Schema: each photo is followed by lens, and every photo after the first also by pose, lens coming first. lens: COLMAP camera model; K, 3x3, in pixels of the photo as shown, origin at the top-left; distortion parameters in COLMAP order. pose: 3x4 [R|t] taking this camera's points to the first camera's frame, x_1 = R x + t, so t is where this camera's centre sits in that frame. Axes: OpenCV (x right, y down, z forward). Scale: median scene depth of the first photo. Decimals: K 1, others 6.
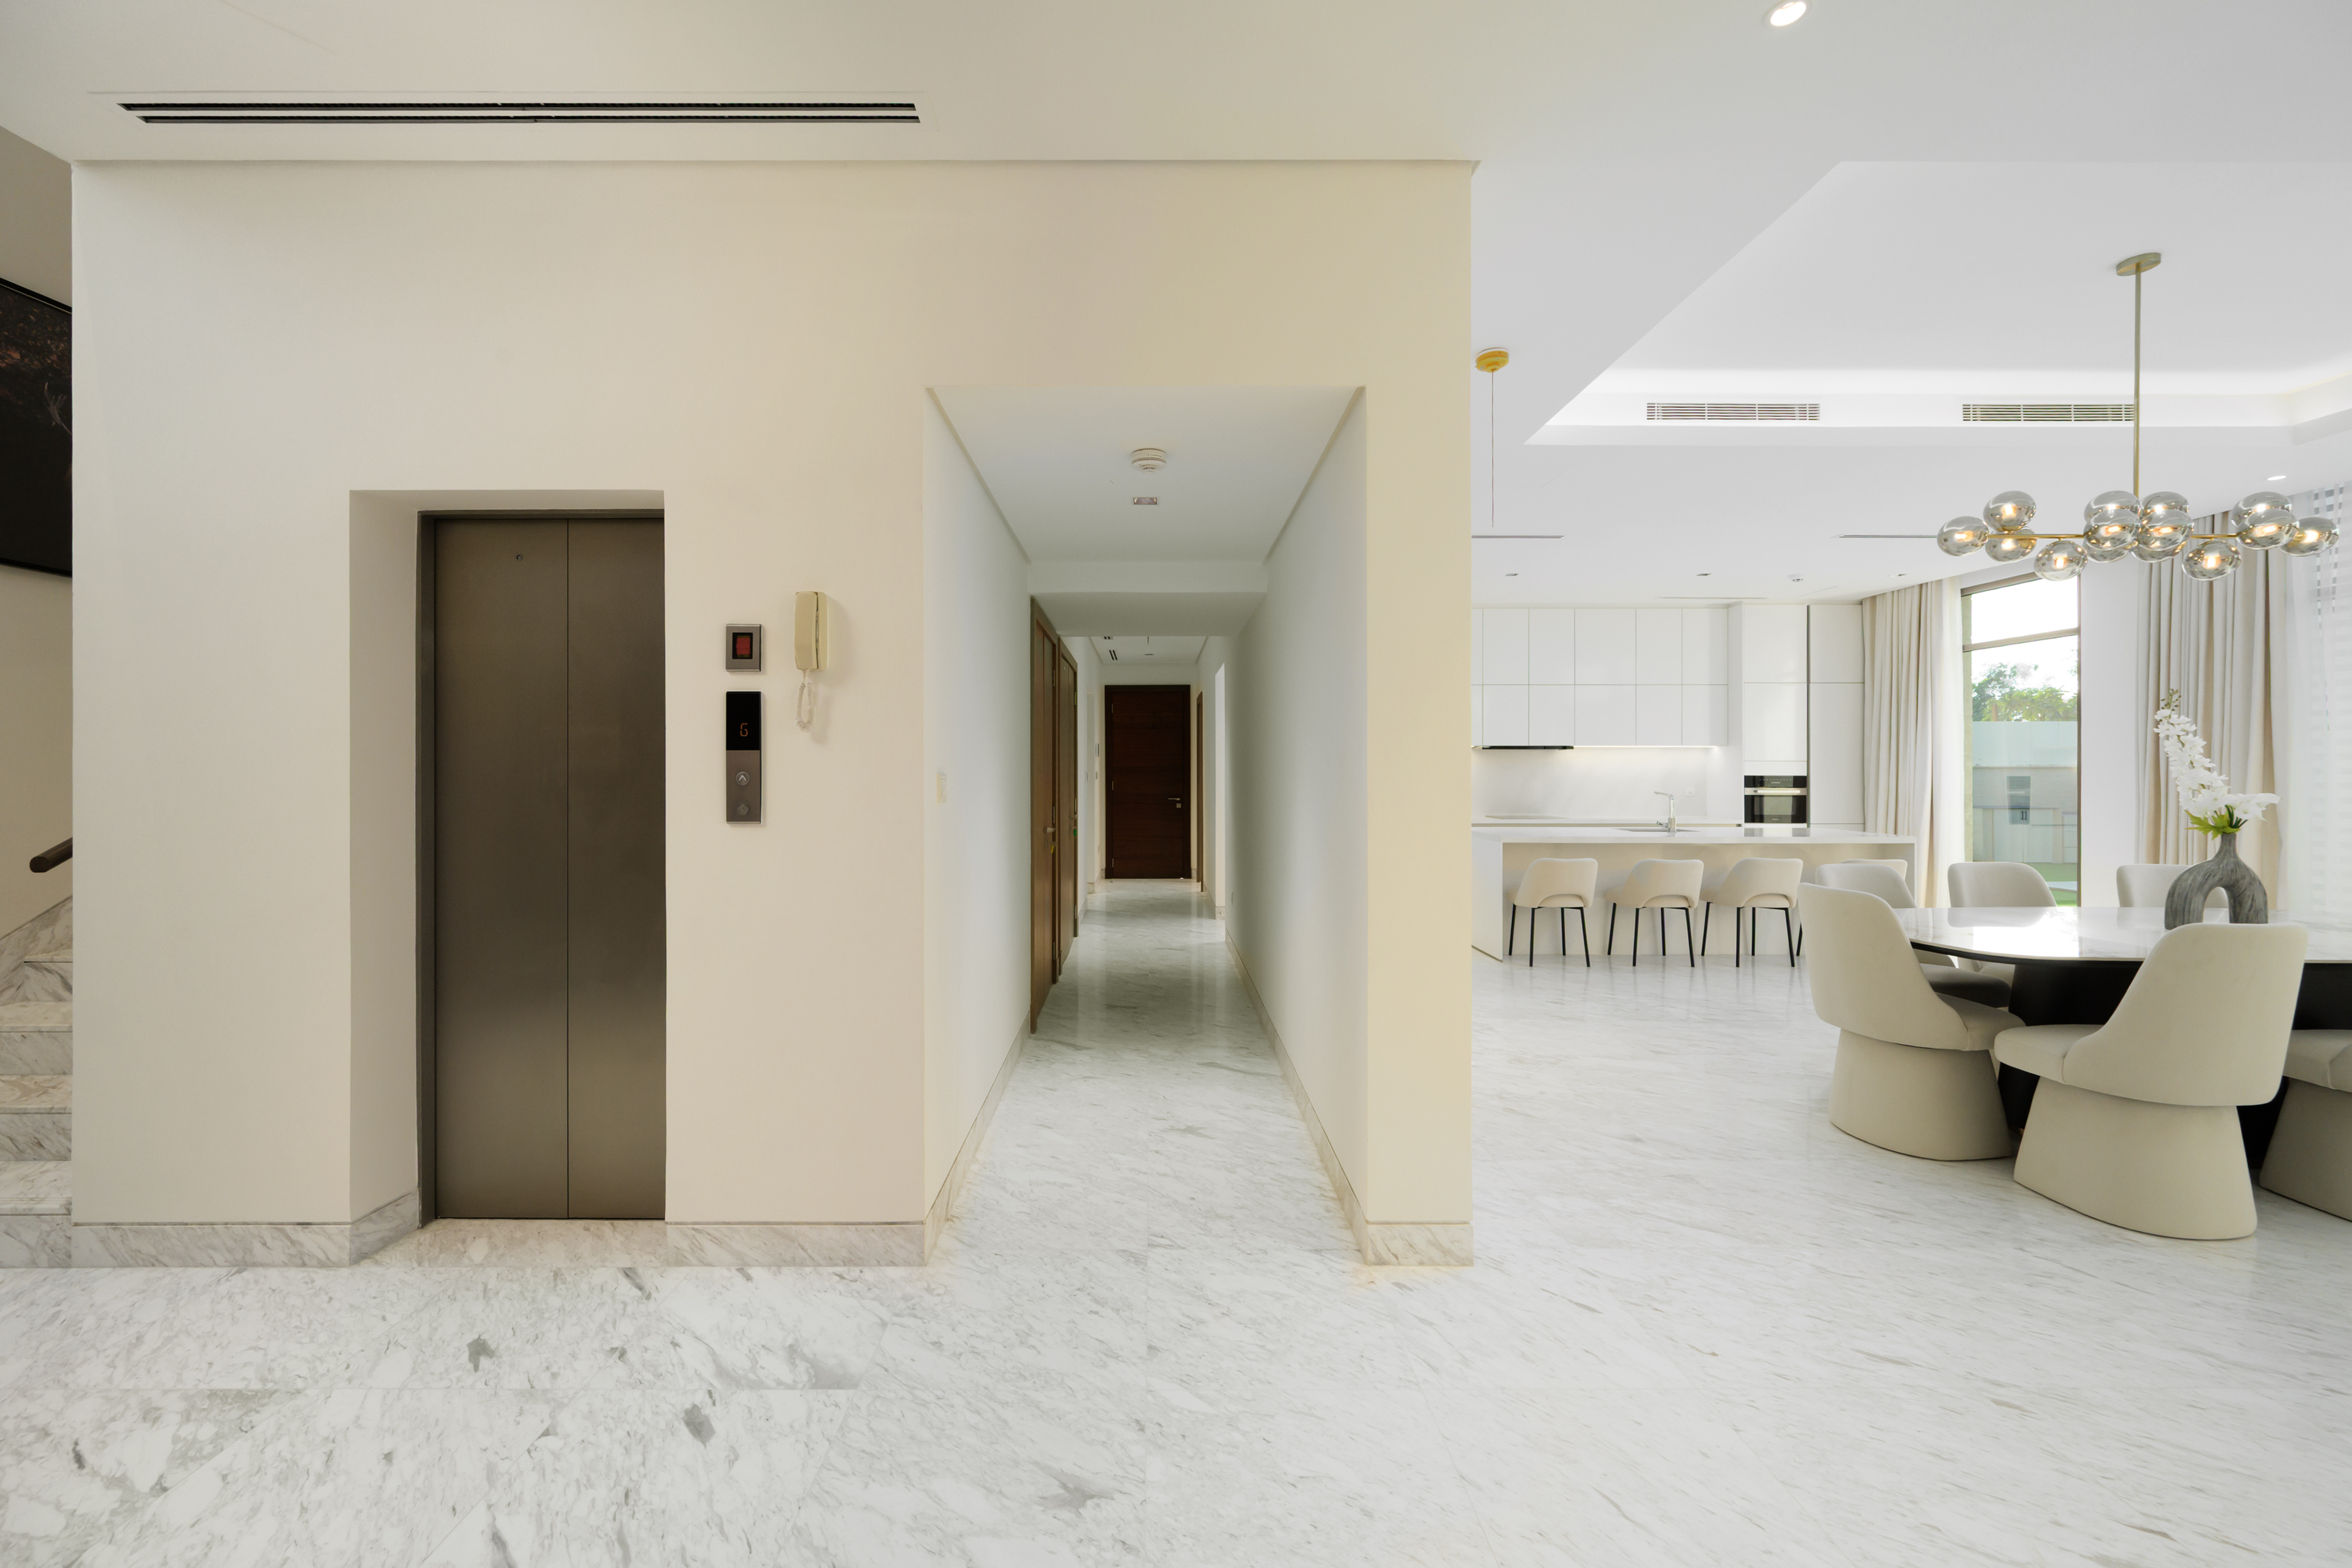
lens RADIAL K [[926.2, 0, 1154.5], [0, 926.2, 778.9], [0, 0, 1]] dist [-0.002891, 0.000986]
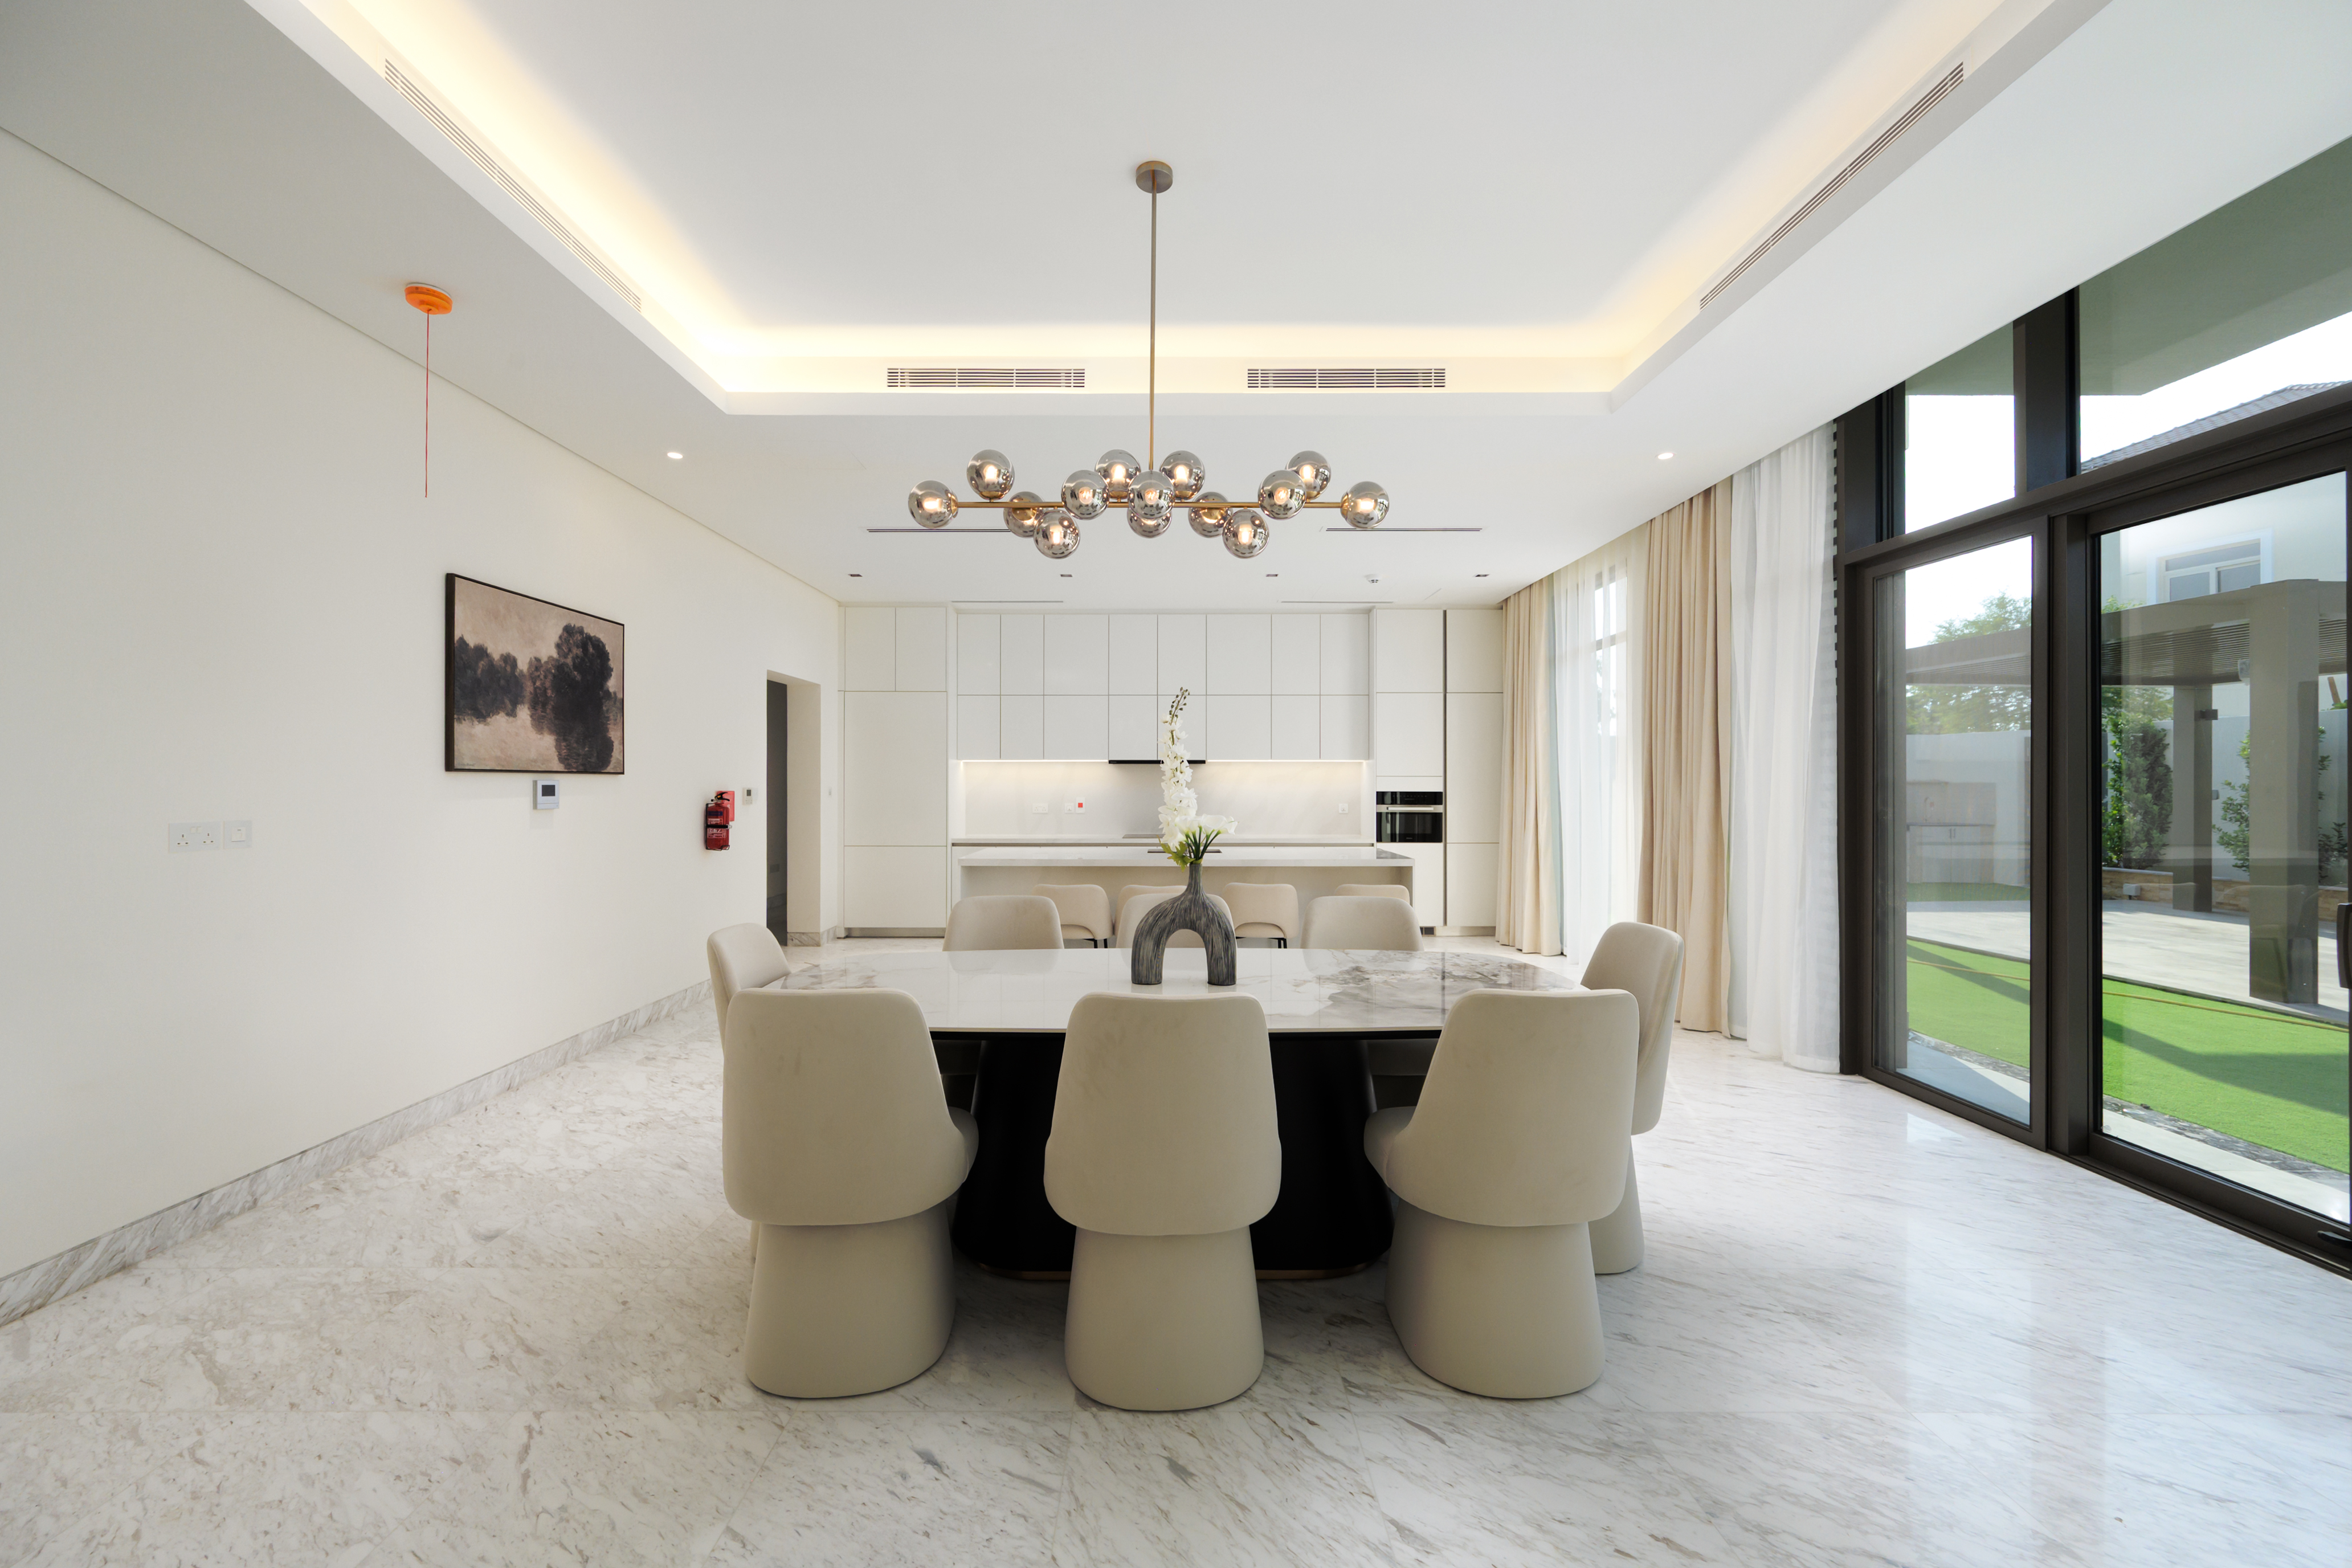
lens RADIAL K [[926.2, 0, 1189.4], [0, 926.2, 777.7], [0, 0, 1]] dist [-0.002891, 0.000986]
pose [[0.999998, 0.000651, -0.001661, 0.492480], [-0.000681, 0.999836, -0.018070, -0.000628], [0.001649, 0.018071, 0.999835, 0.076890]]
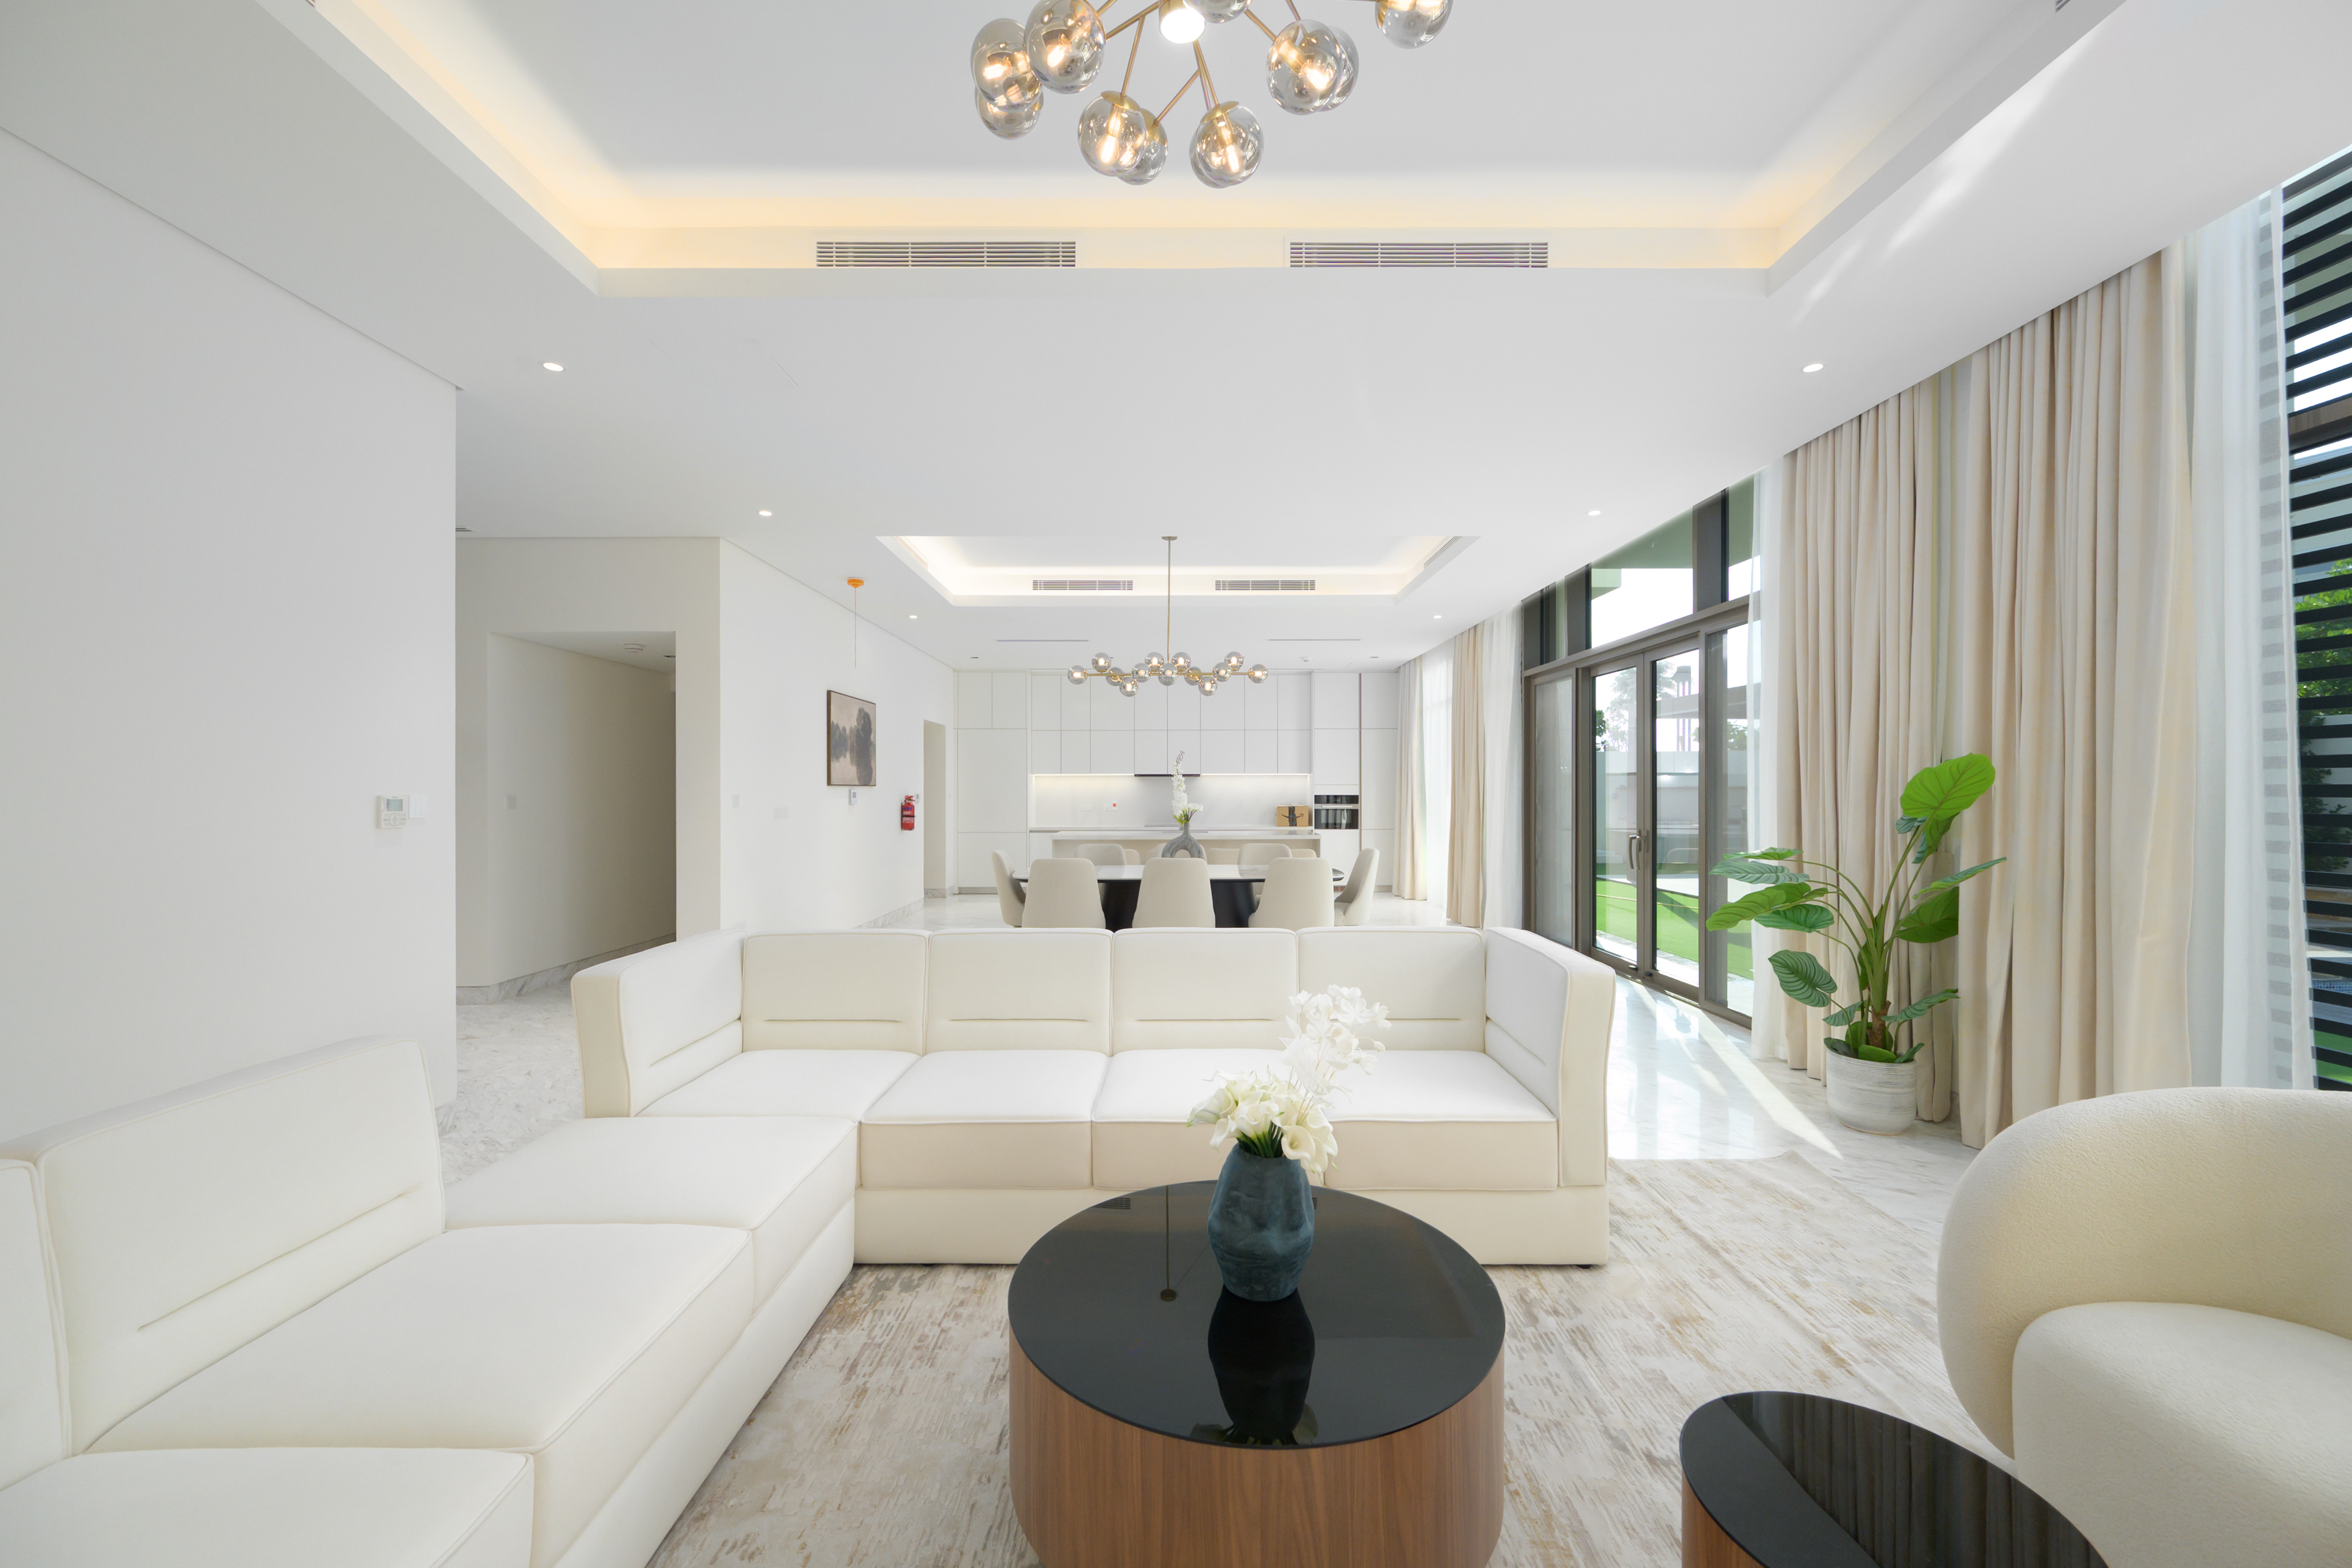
lens RADIAL K [[926.2, 0, 1171.9], [0, 926.2, 790.8], [0, 0, 1]] dist [-0.002891, 0.000986]
pose [[0.999598, -0.001761, -0.028297, 0.504757], [0.001494, 0.999954, -0.009440, 0.003097], [0.028312, 0.009394, 0.999555, -0.439326]]
